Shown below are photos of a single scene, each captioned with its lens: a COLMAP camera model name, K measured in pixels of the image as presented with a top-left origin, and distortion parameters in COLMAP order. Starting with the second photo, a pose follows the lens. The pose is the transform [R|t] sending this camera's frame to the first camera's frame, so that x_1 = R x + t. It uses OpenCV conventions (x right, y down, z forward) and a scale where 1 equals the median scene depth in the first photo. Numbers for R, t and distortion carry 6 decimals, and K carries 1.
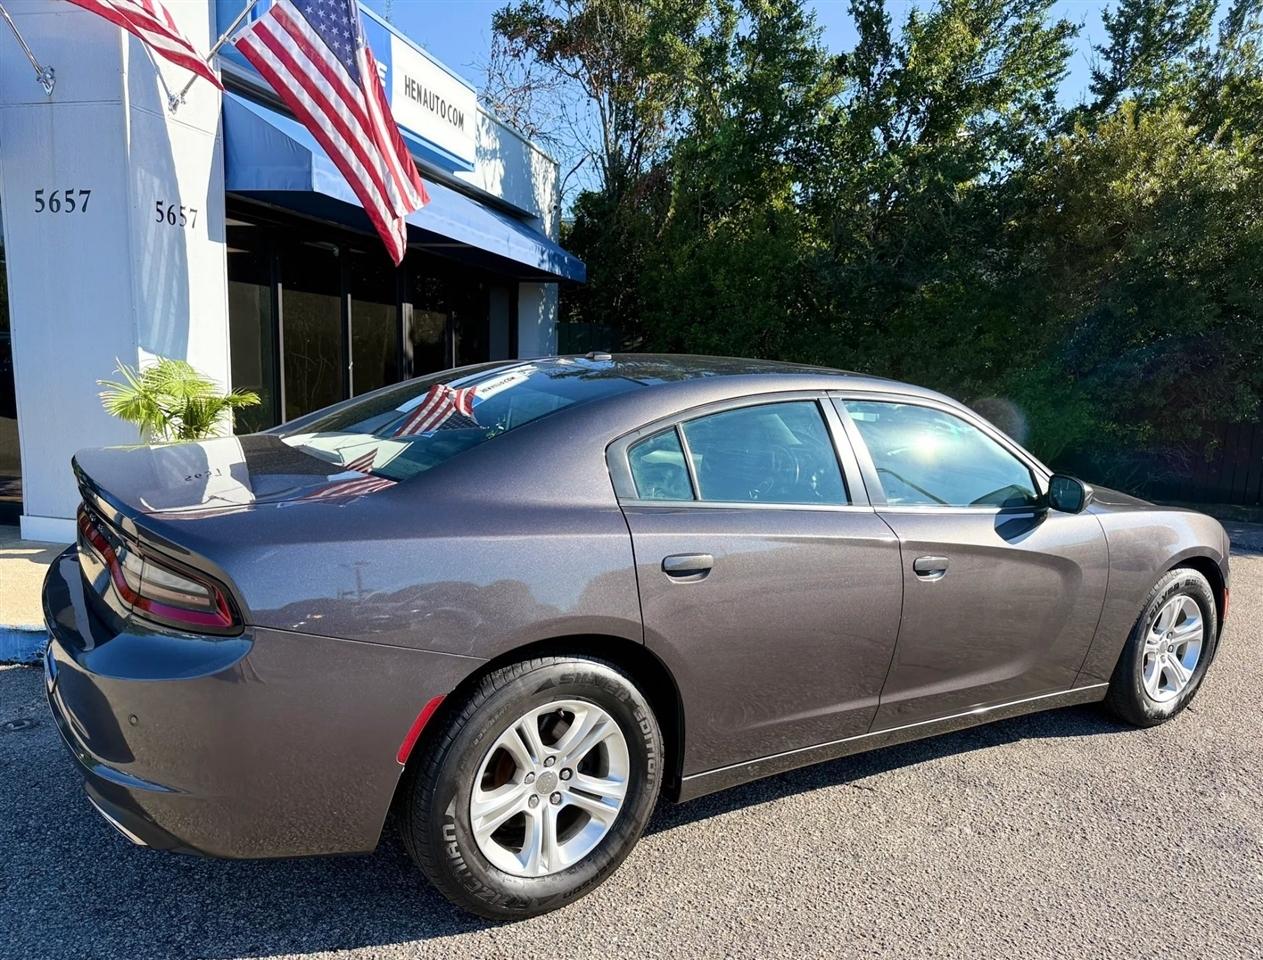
lens RADIAL K [[965.2, 0, 641.3], [0, 965.2, 519.9], [0, 0, 1]] dist [0.108566, -0.192770]
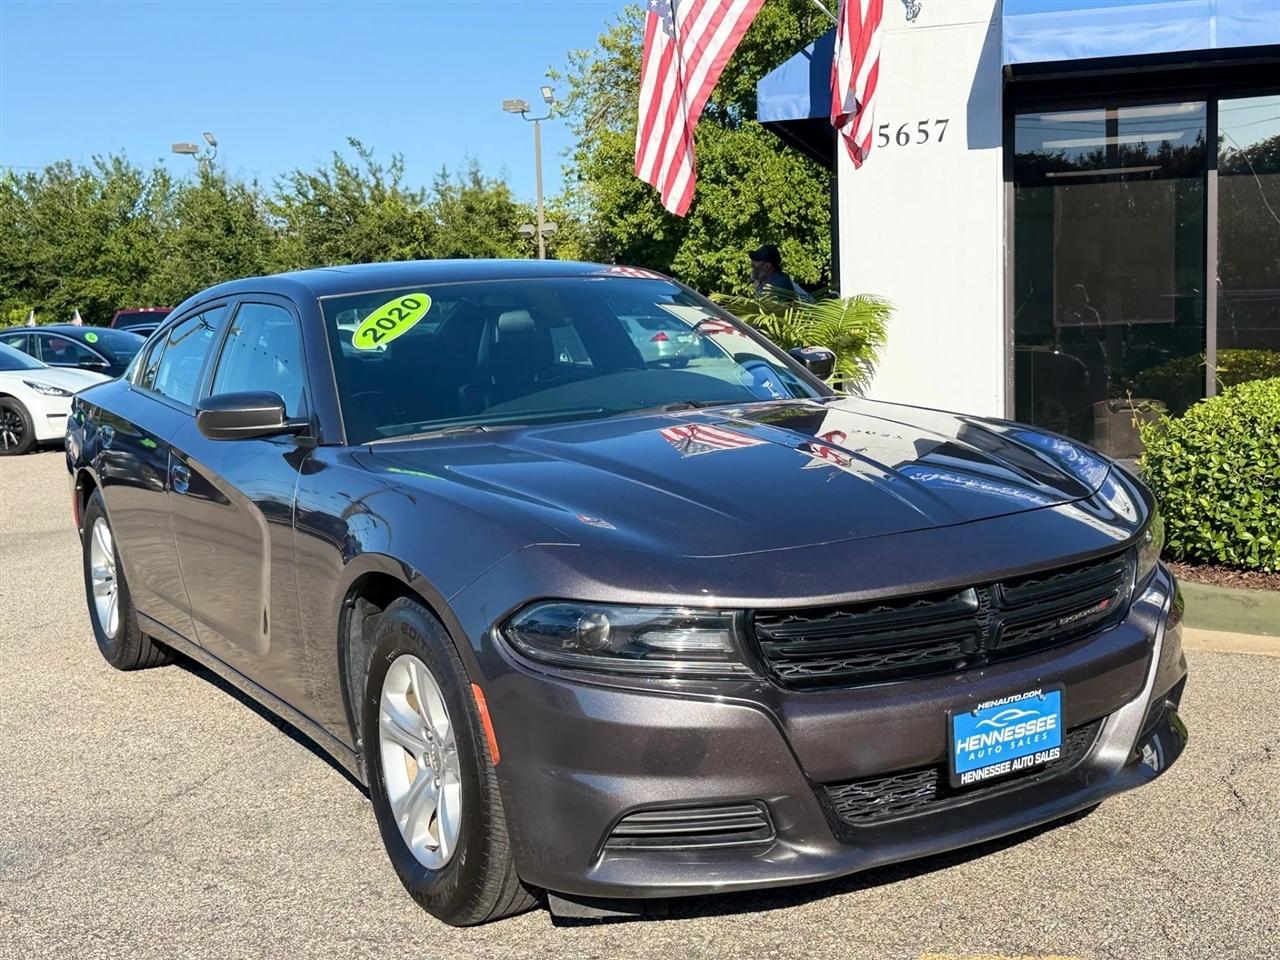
lens RADIAL K [[1536.6, 0, 646.6], [0, 1536.6, 483.7], [0, 0, 1]] dist [0.225512, -0.550387]
pose [[-0.039487, 0.063372, -0.997208, 0.544155], [-0.124266, 0.989928, 0.067830, -0.032118], [0.991463, 0.126597, -0.031215, 0.462757]]
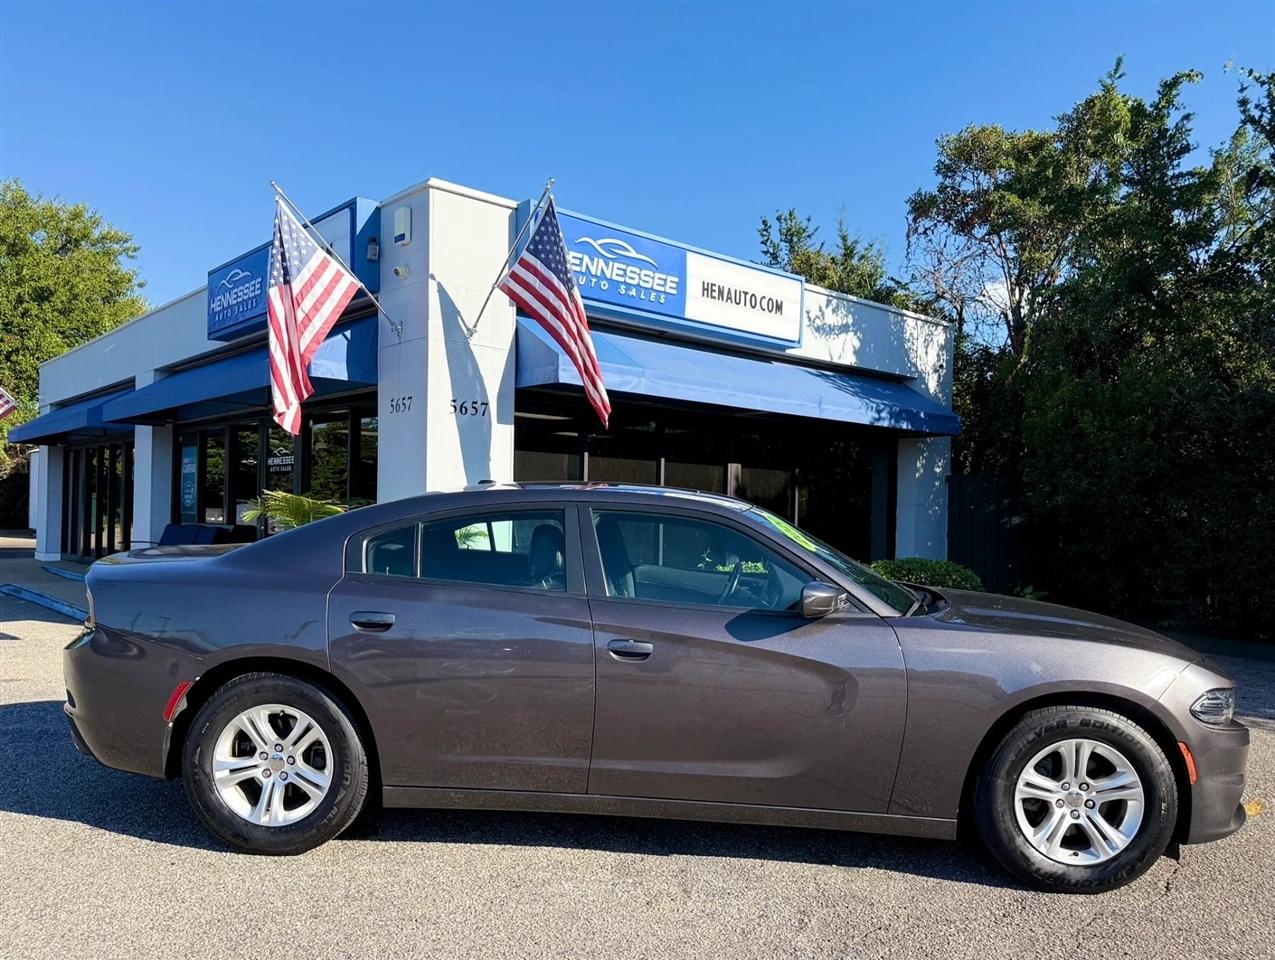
lens RADIAL K [[973.3, 0, 627.4], [0, 973.3, 515.1], [0, 0, 1]] dist [0.067740, -0.073383]
pose [[0.806398, -0.018688, -0.591078, 0.307324], [-0.086635, 0.984984, -0.149337, 0.019821], [0.584993, 0.171633, 0.792670, 0.017847]]
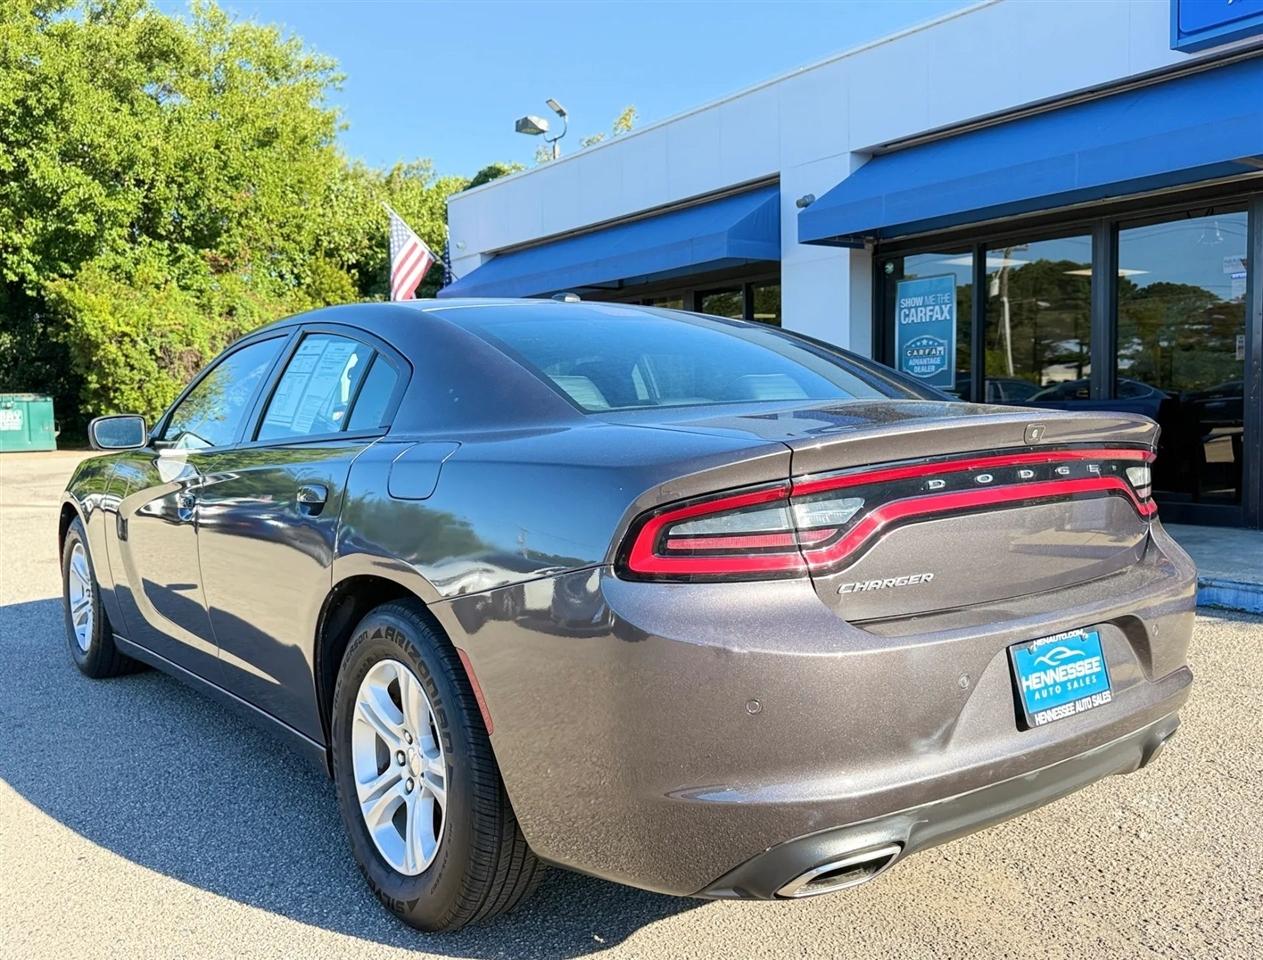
lens RADIAL K [[1109.8, 0, 631.8], [0, 1109.8, 529.2], [0, 0, 1]] dist [0.062798, -0.128024]
pose [[0.741848, 0.020758, -0.670247, -0.490771], [-0.054944, 0.998042, -0.029904, 0.025638], [0.668314, 0.059010, 0.741535, -0.100434]]
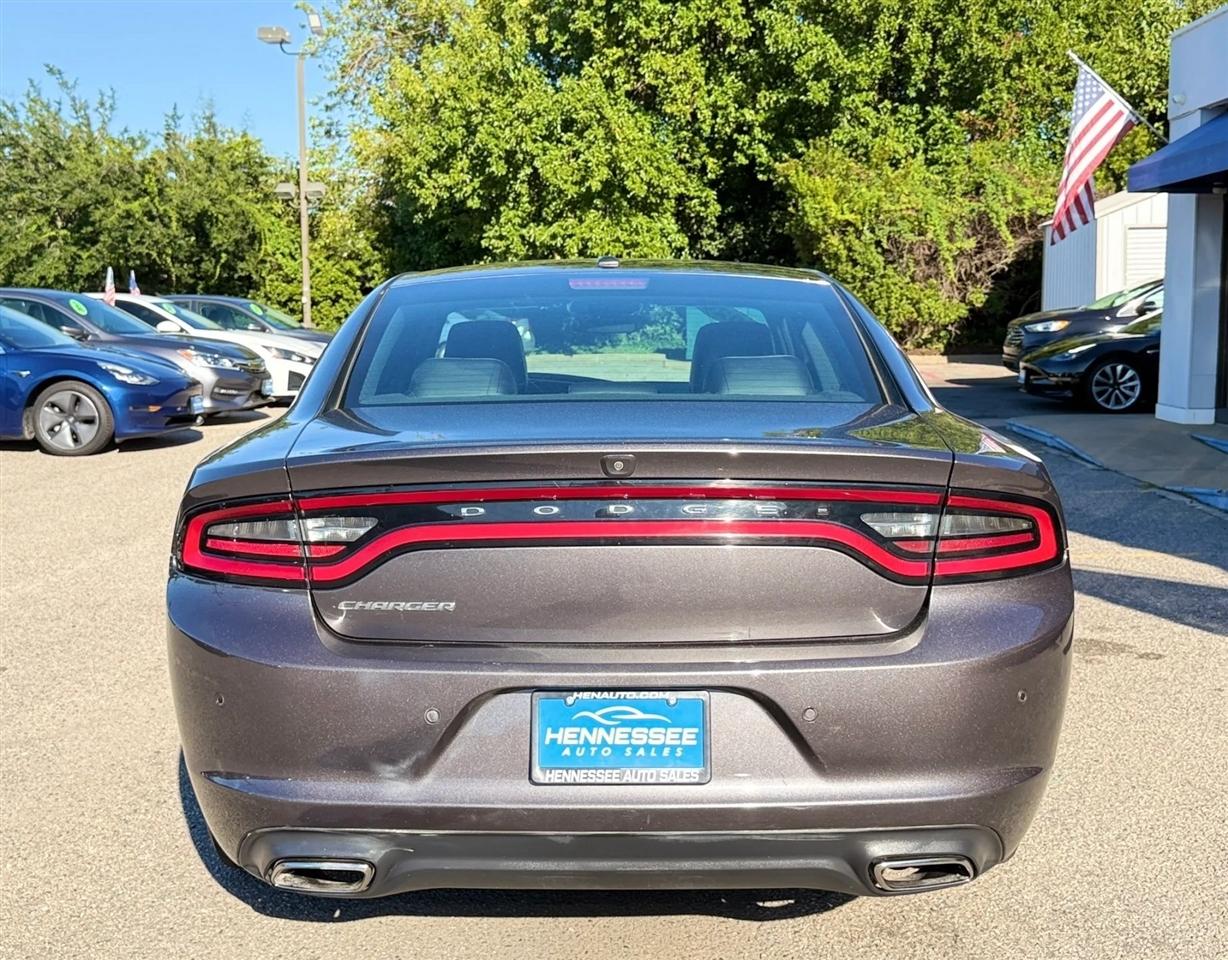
lens RADIAL K [[1473.4, 0, 588.2], [0, 1473.4, 445.1], [0, 0, 1]] dist [0.305854, -0.873720]
pose [[0.172178, 0.049748, -0.983809, -0.328832], [-0.141669, 0.989592, 0.025247, -0.011763], [0.974825, 0.135029, 0.177434, 0.053382]]
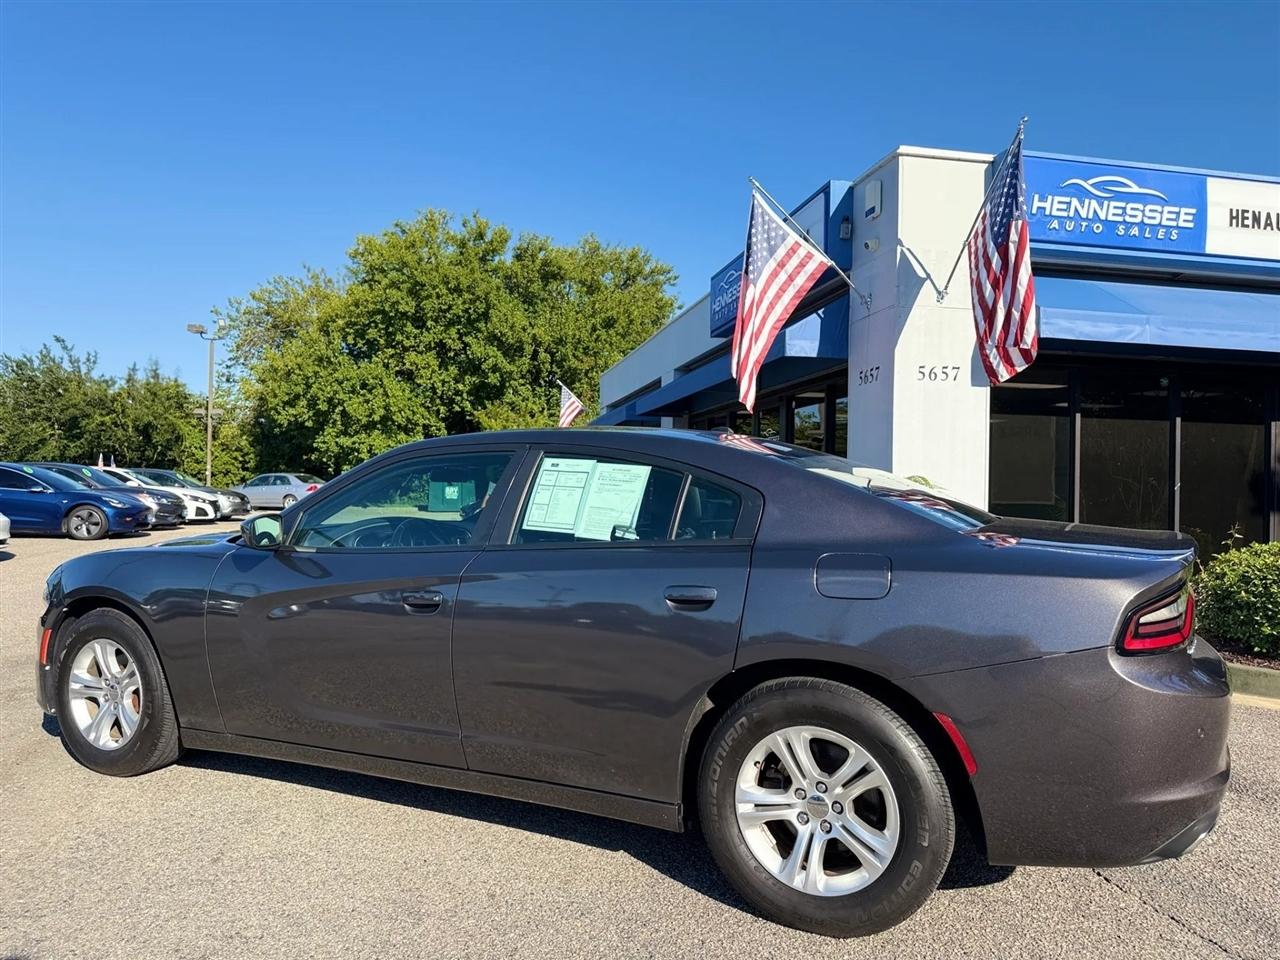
lens RADIAL K [[909.8, 0, 643.8], [0, 909.8, 487.8], [0, 0, 1]] dist [0.050519, -0.052979]
pose [[0.417008, -0.034395, -0.908252, 0.291009], [-0.145310, 0.983907, -0.103977, 0.024253], [0.897212, 0.175337, 0.405299, 0.070871]]
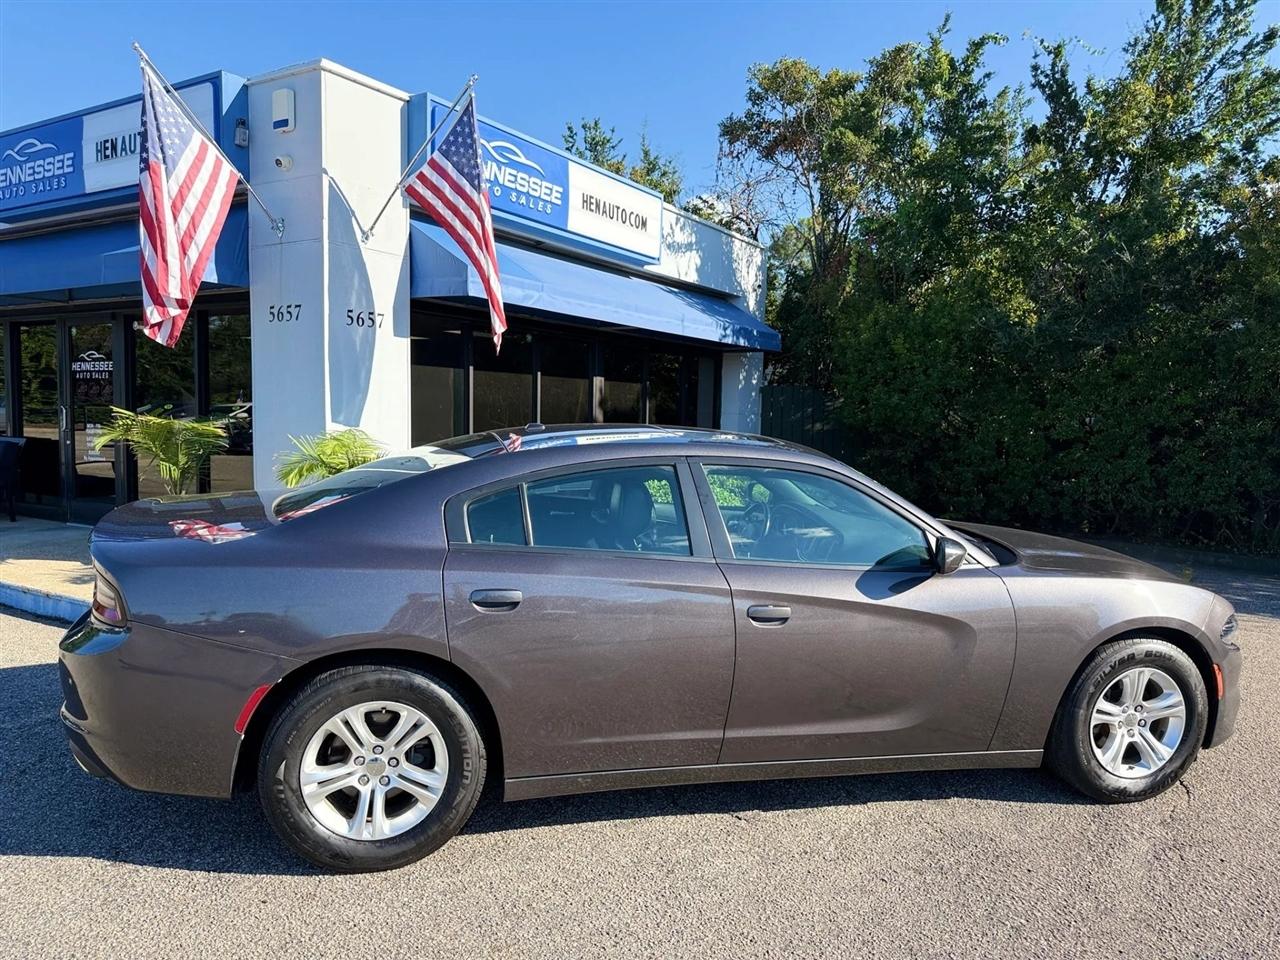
lens RADIAL K [[909.8, 0, 643.8], [0, 909.8, 487.8], [0, 0, 1]] dist [0.050519, -0.052979]
pose [[0.946276, 0.013991, -0.323057, 0.154801], [-0.041669, 0.996010, -0.078920, -0.002679], [0.320664, 0.088141, 0.943083, -0.010376]]
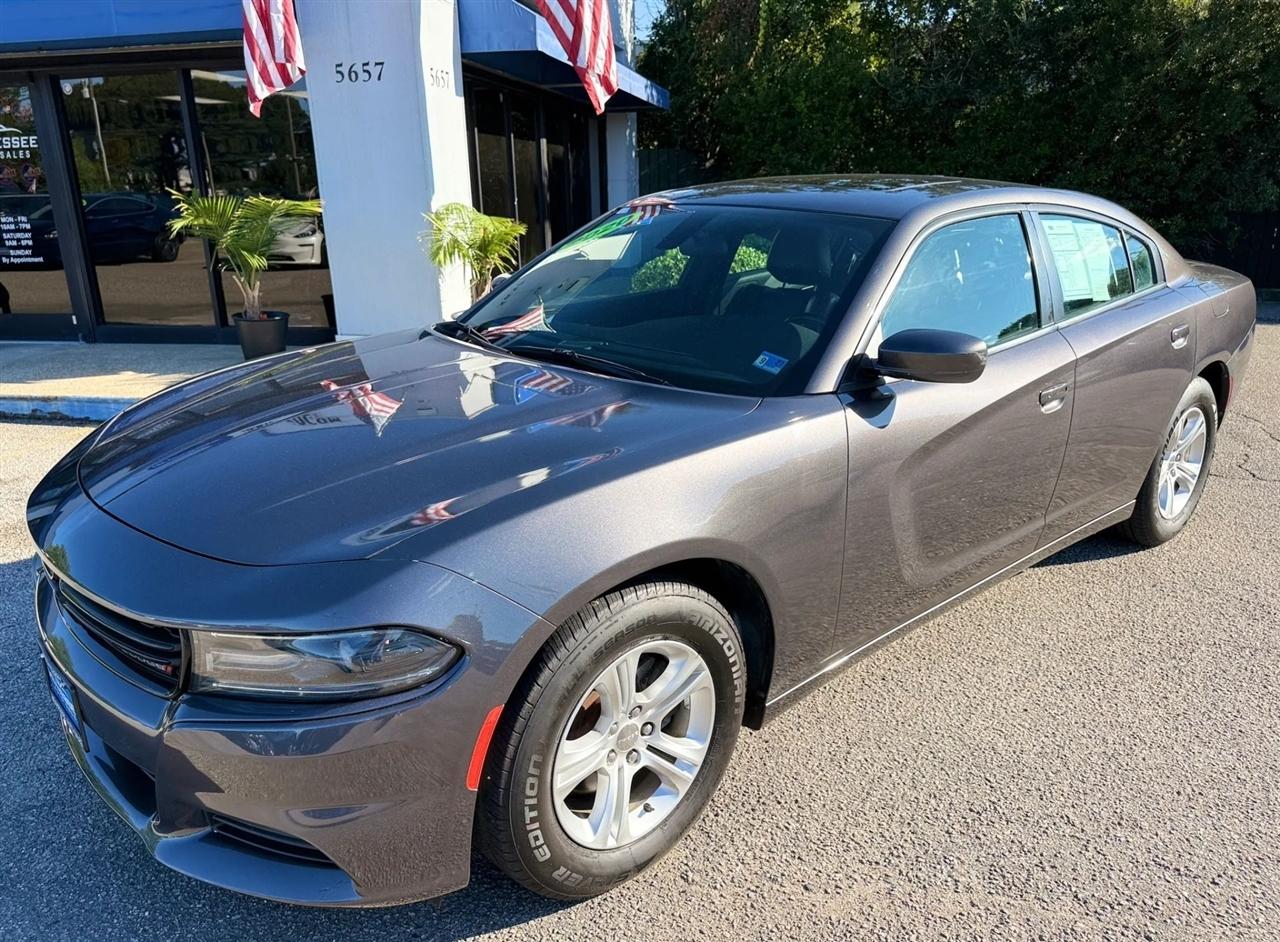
lens RADIAL K [[960.9, 0, 642.7], [0, 960.9, 508.3], [0, 0, 1]] dist [0.001018, -0.001432]
pose [[0.998279, -0.057488, 0.011545, -0.148471], [0.054840, 0.985062, 0.163233, 0.019148], [-0.020756, -0.162319, 0.986520, -0.152266]]
